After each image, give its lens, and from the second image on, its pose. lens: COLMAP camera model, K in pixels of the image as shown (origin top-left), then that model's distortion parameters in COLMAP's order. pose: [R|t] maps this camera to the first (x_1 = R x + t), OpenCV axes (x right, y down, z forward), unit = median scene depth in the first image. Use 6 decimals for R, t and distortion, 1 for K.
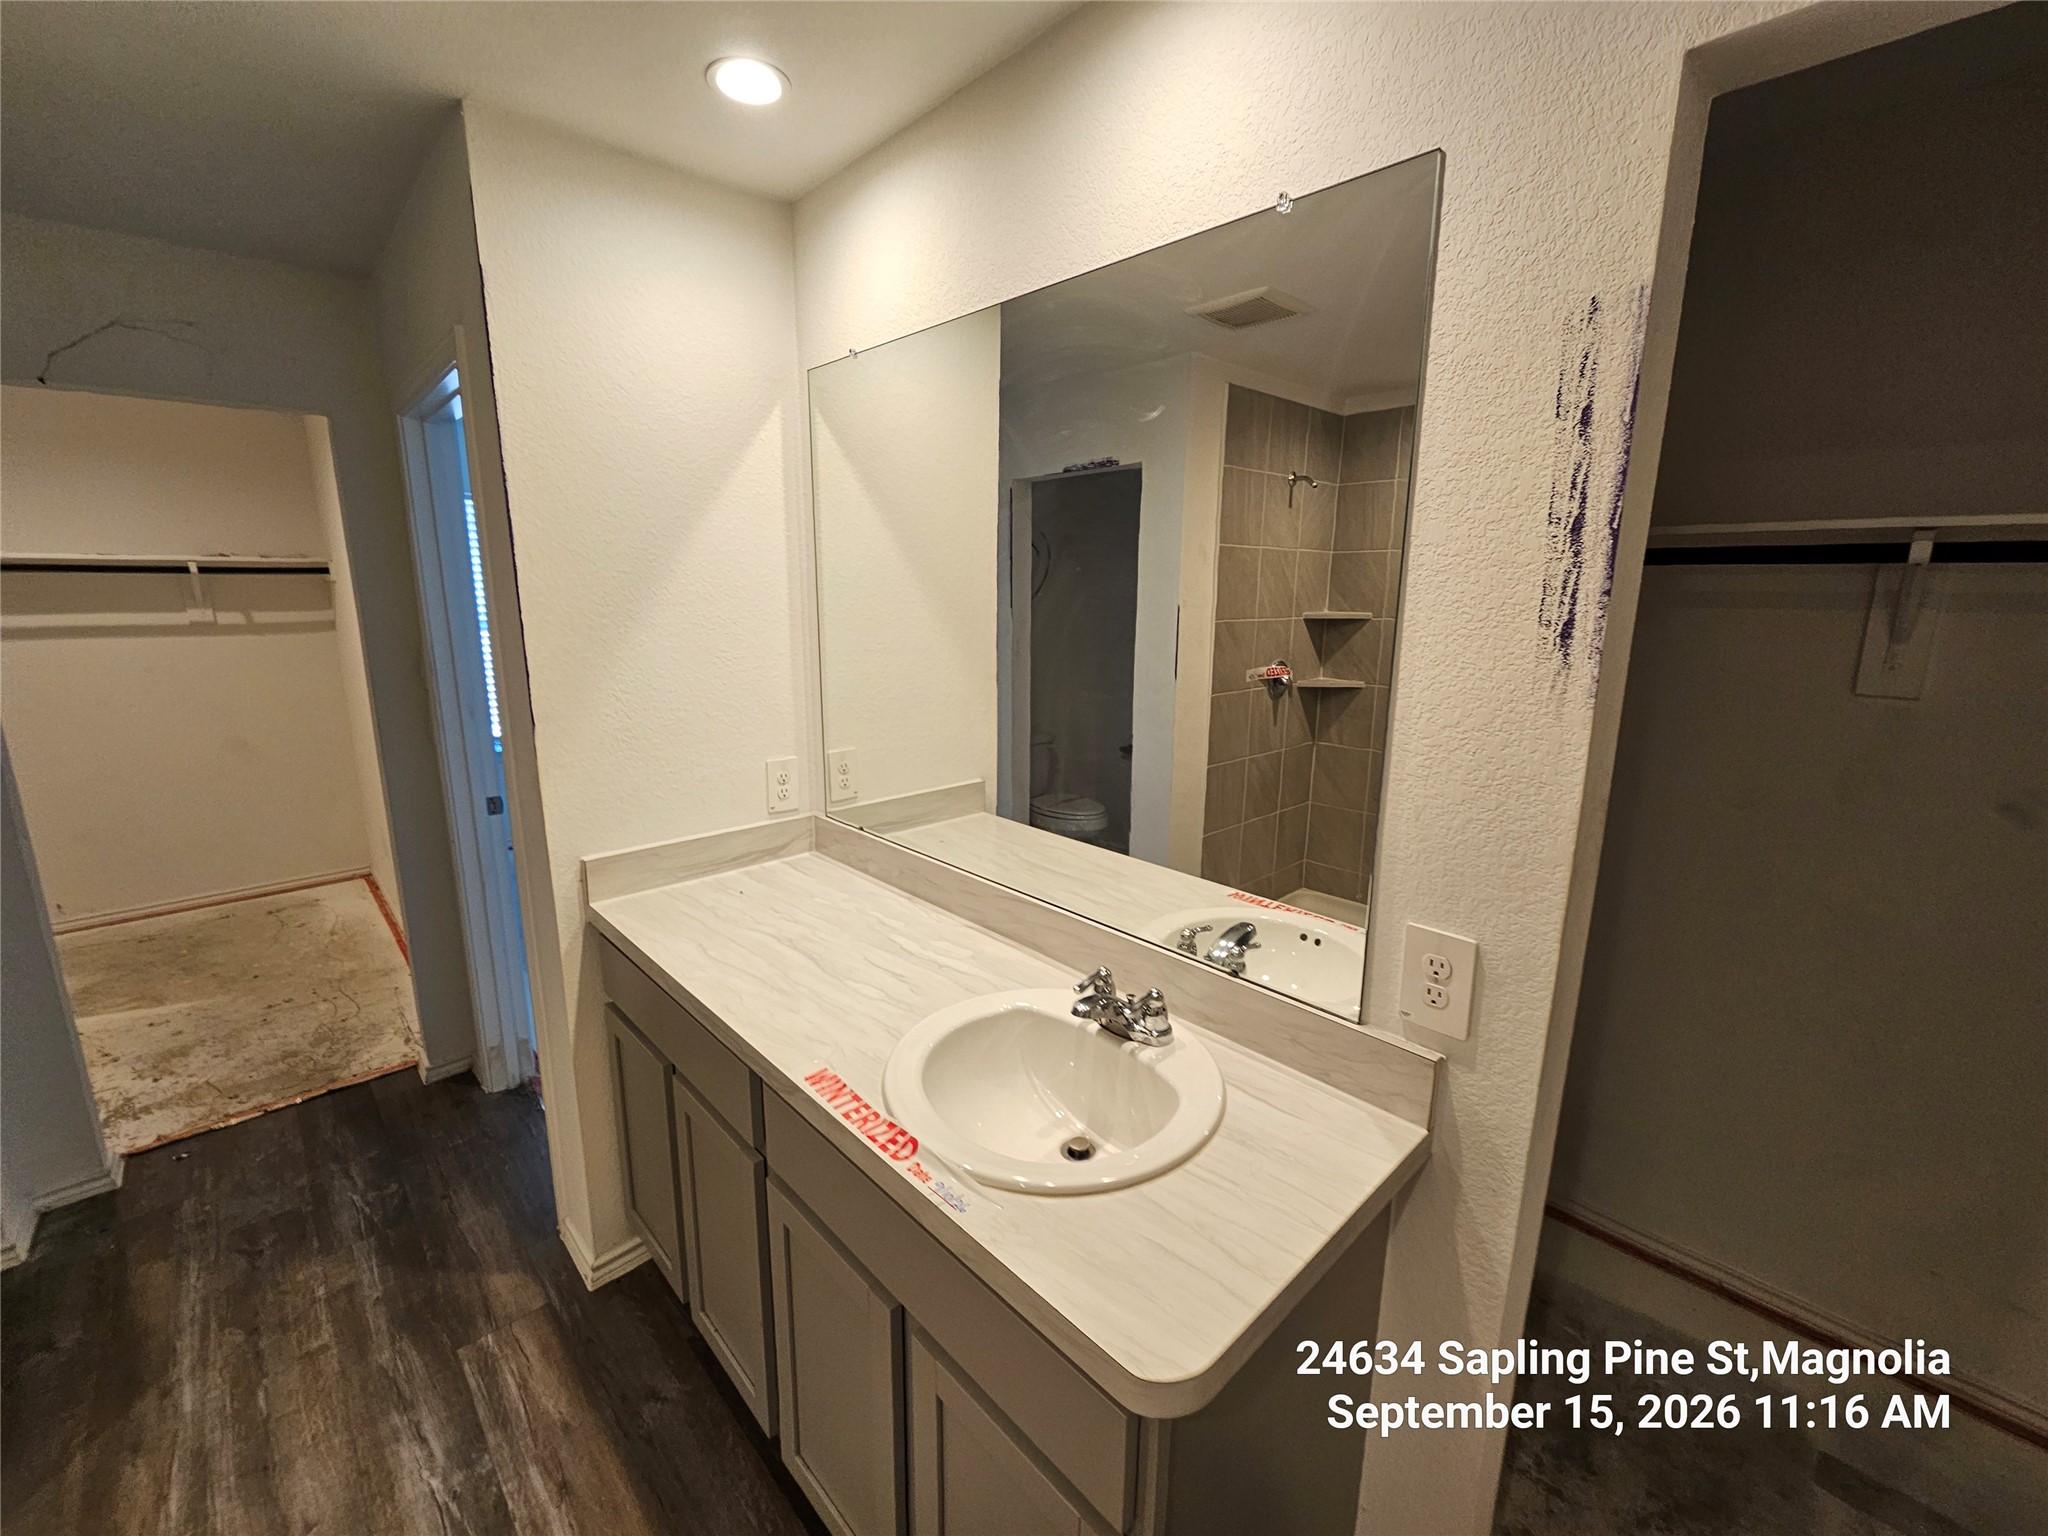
lens RADIAL K [[841.4, 0, 1013.9], [0, 841.4, 758.6], [0, 0, 1]] dist [-0.000014, 0.000387]
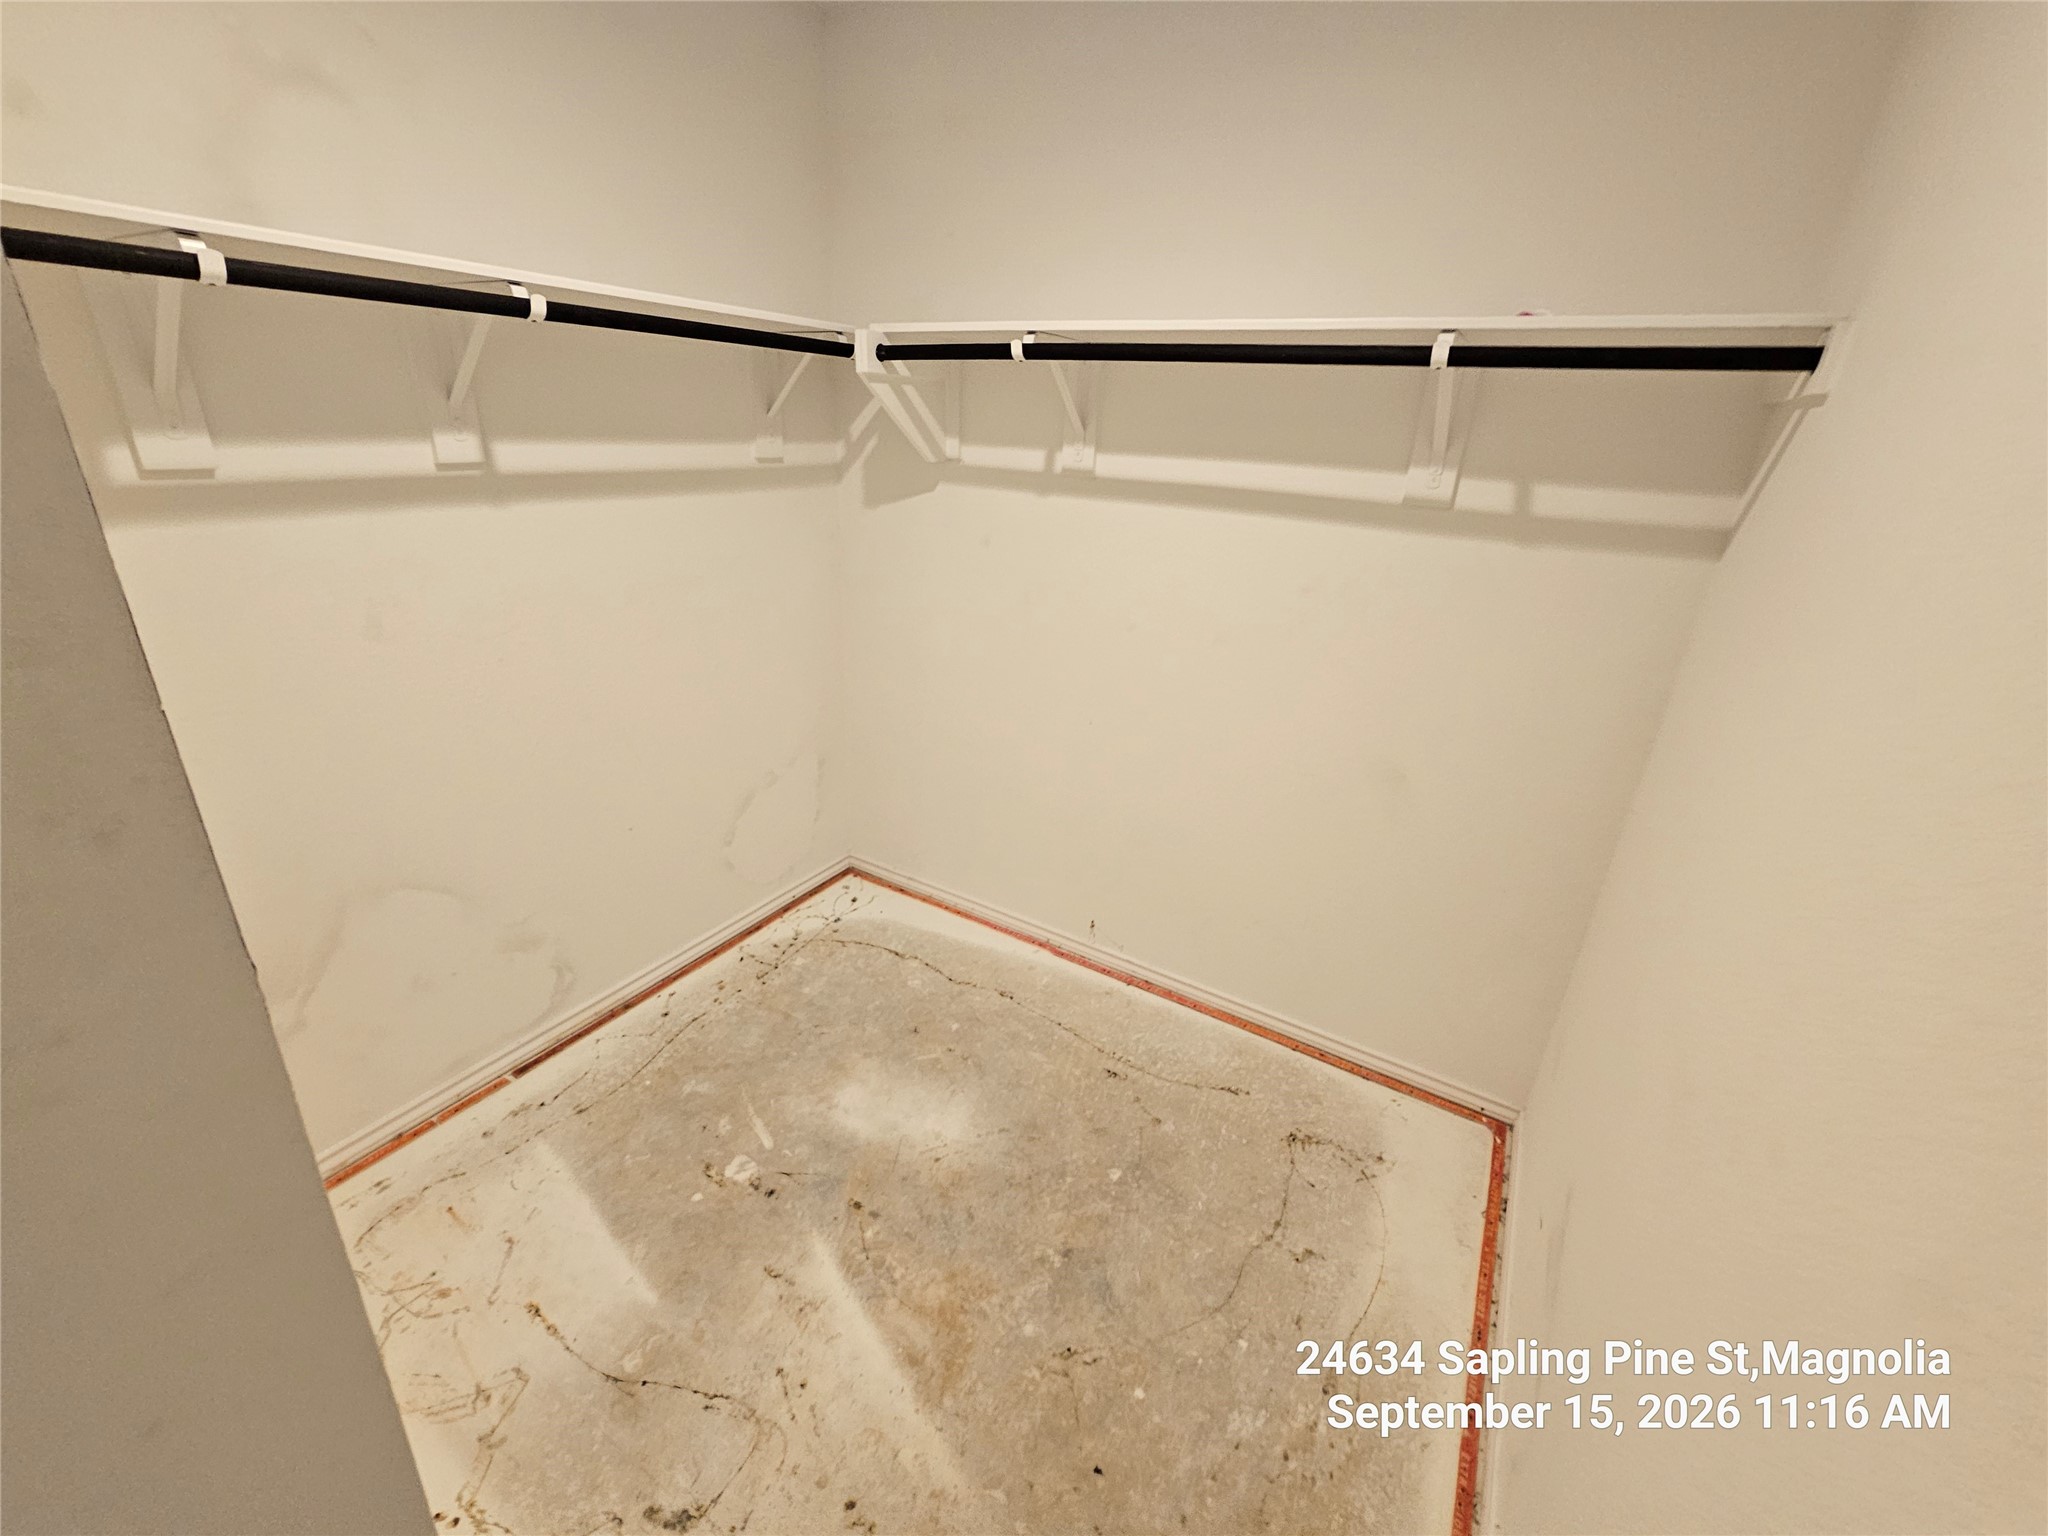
lens RADIAL K [[841.4, 0, 1013.9], [0, 841.4, 758.6], [0, 0, 1]] dist [-0.000014, 0.000387]
pose [[0.264583, 0.369717, -0.890677, -0.585196], [-0.238594, 0.919973, 0.311001, -0.122866], [0.934382, 0.130225, 0.331621, 0.672577]]
